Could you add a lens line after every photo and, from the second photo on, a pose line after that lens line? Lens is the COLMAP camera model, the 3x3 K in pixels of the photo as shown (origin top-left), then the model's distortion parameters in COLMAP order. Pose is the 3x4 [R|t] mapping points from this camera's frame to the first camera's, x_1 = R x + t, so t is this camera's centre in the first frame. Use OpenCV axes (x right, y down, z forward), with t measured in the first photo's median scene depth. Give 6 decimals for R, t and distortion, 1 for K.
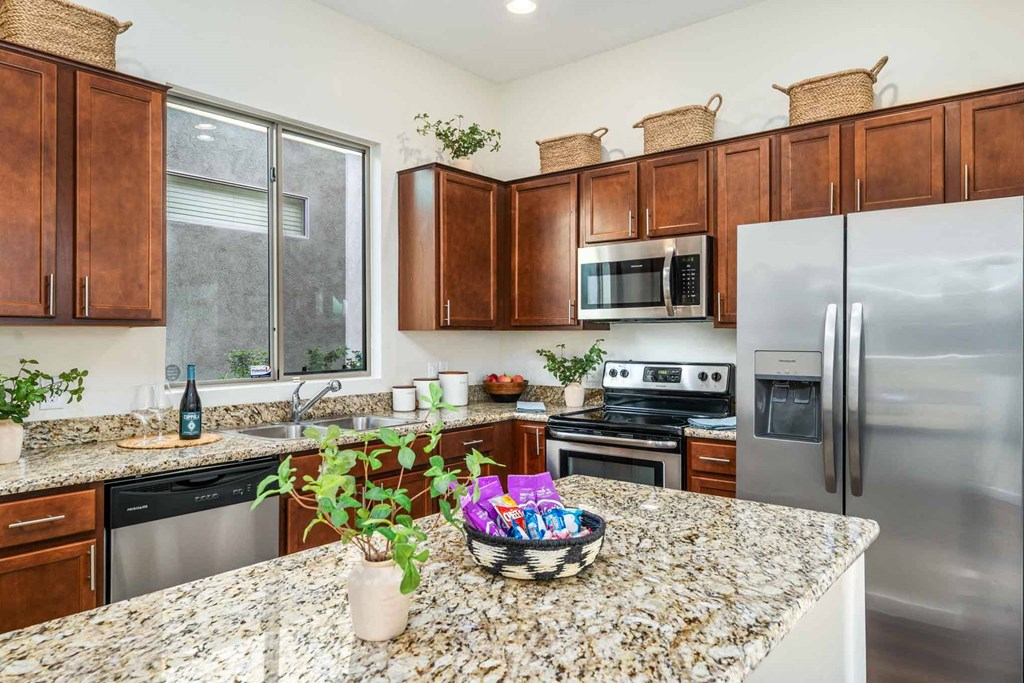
lens RADIAL K [[691.8, 0, 511.7], [0, 691.8, 337.2], [0, 0, 1]] dist [0.000777, 0.000989]
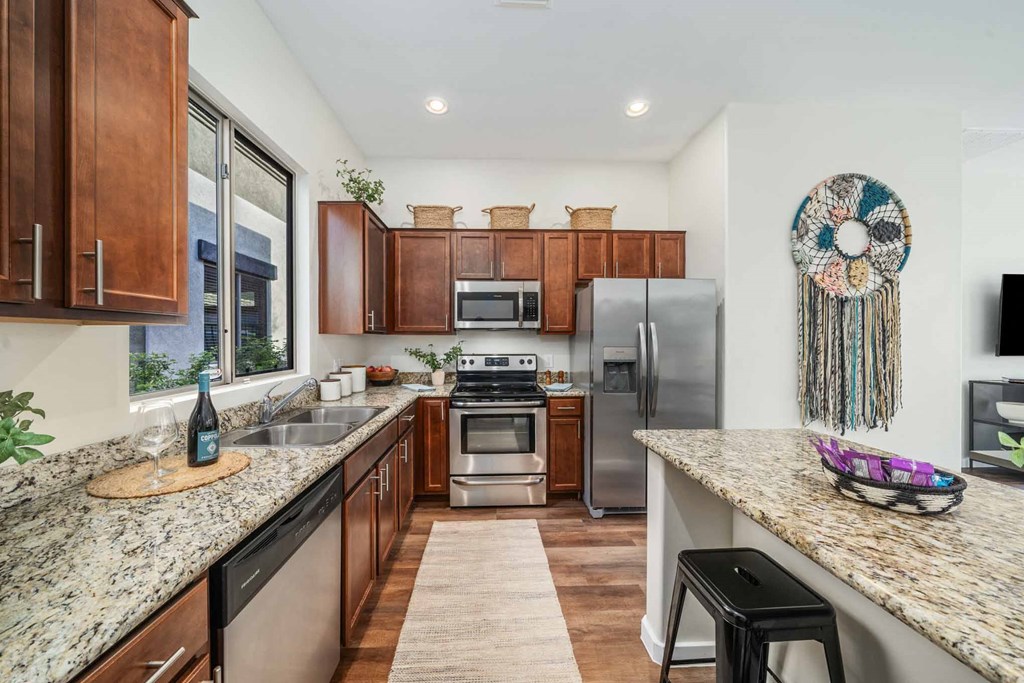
lens RADIAL K [[361.6, 0, 510.1], [0, 361.6, 342.4], [0, 0, 1]] dist [-0.001911, -0.000198]
pose [[0.747230, -0.004557, 0.664549, -0.364528], [-0.000641, 0.999971, 0.007577, 0.000329], [-0.664565, -0.006088, 0.747206, 0.338582]]
